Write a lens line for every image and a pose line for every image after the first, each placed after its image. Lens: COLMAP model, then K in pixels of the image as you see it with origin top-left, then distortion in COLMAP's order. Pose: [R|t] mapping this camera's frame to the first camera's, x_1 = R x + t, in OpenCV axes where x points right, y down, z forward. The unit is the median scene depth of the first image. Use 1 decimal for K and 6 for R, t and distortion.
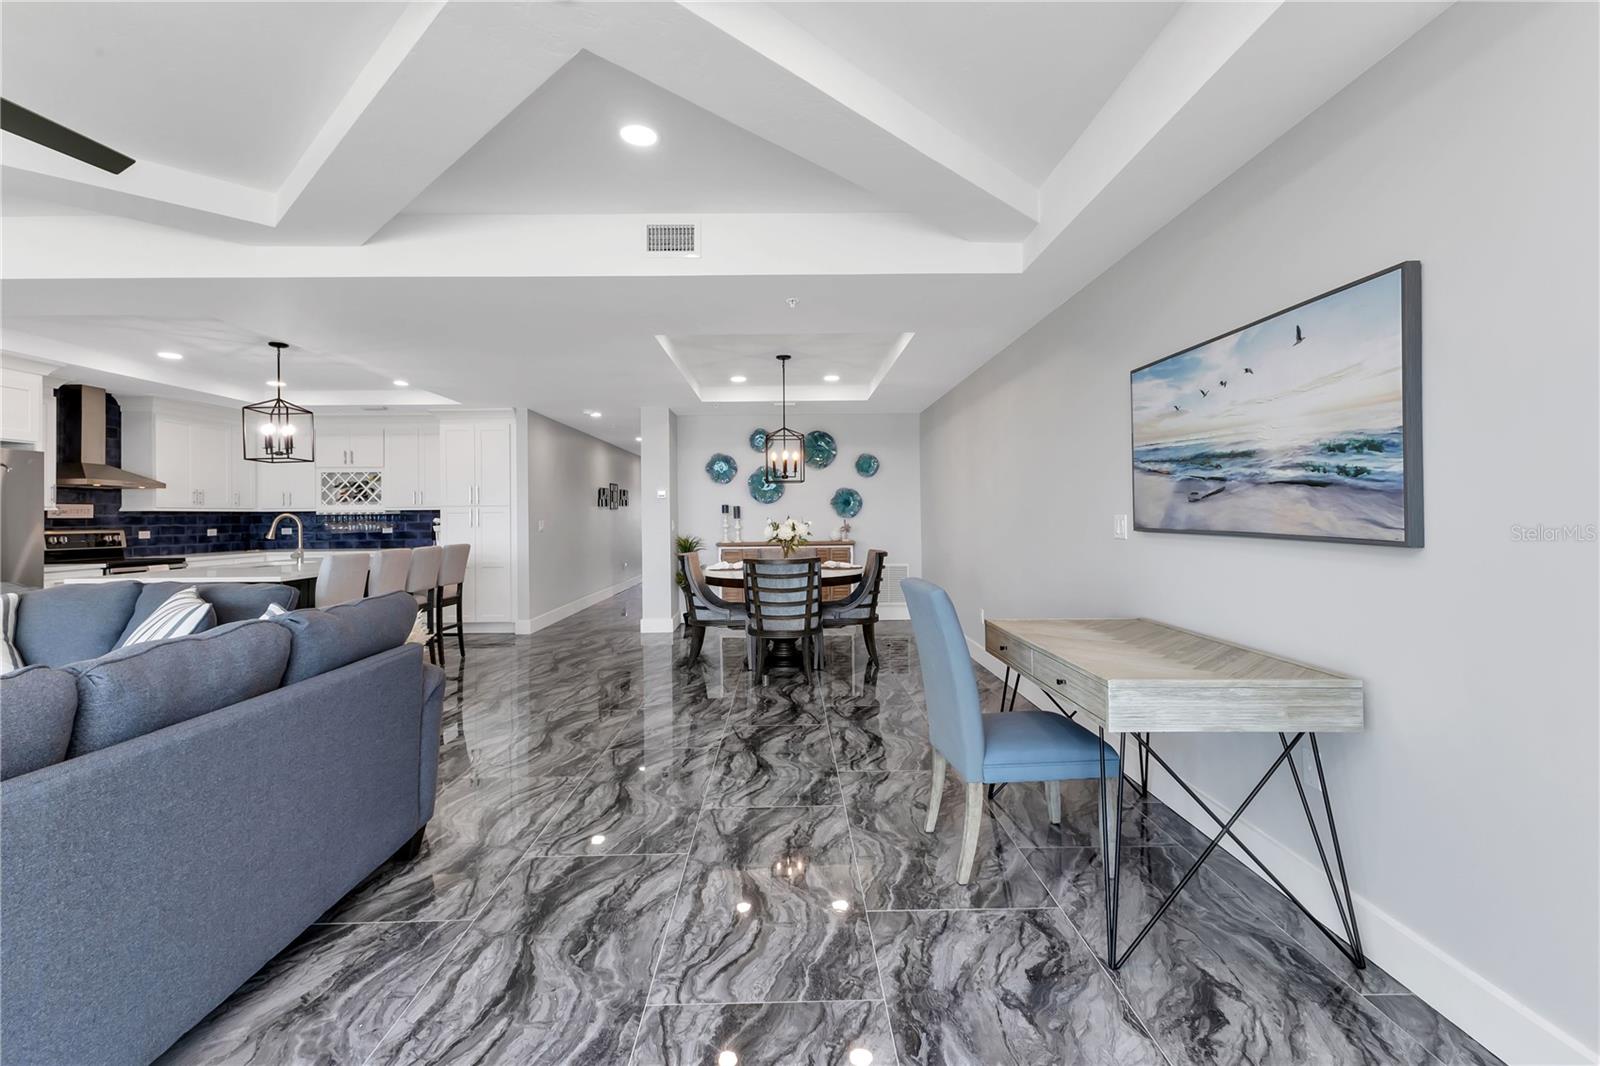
lens RADIAL K [[725.5, 0, 799.6], [0, 725.5, 509.4], [0, 0, 1]] dist [0.001152, 0.000195]
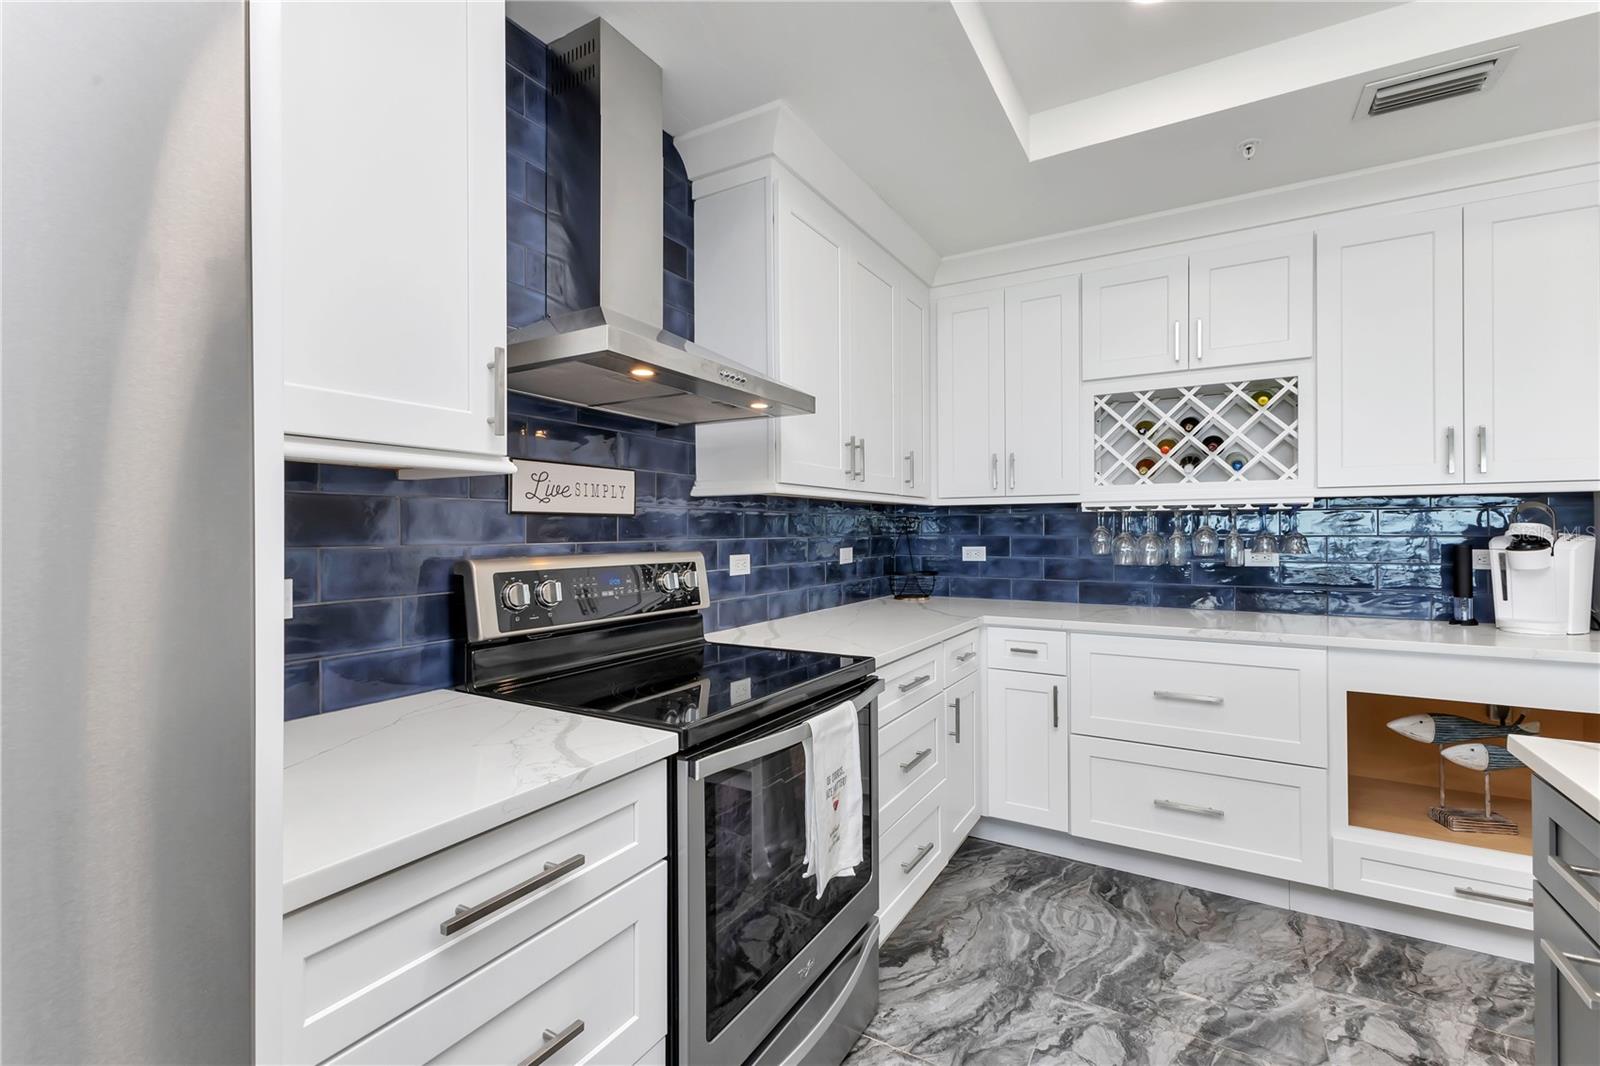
lens RADIAL K [[711.1, 0, 800.0], [0, 711.1, 533.0], [0, 0, 1]] dist [-0.000269, -0.000065]
pose [[0.849684, 0.000965, -0.527292, -0.694216], [0.006610, 0.999900, 0.012481, 0.015060], [0.527251, -0.014090, 0.849593, 0.719380]]
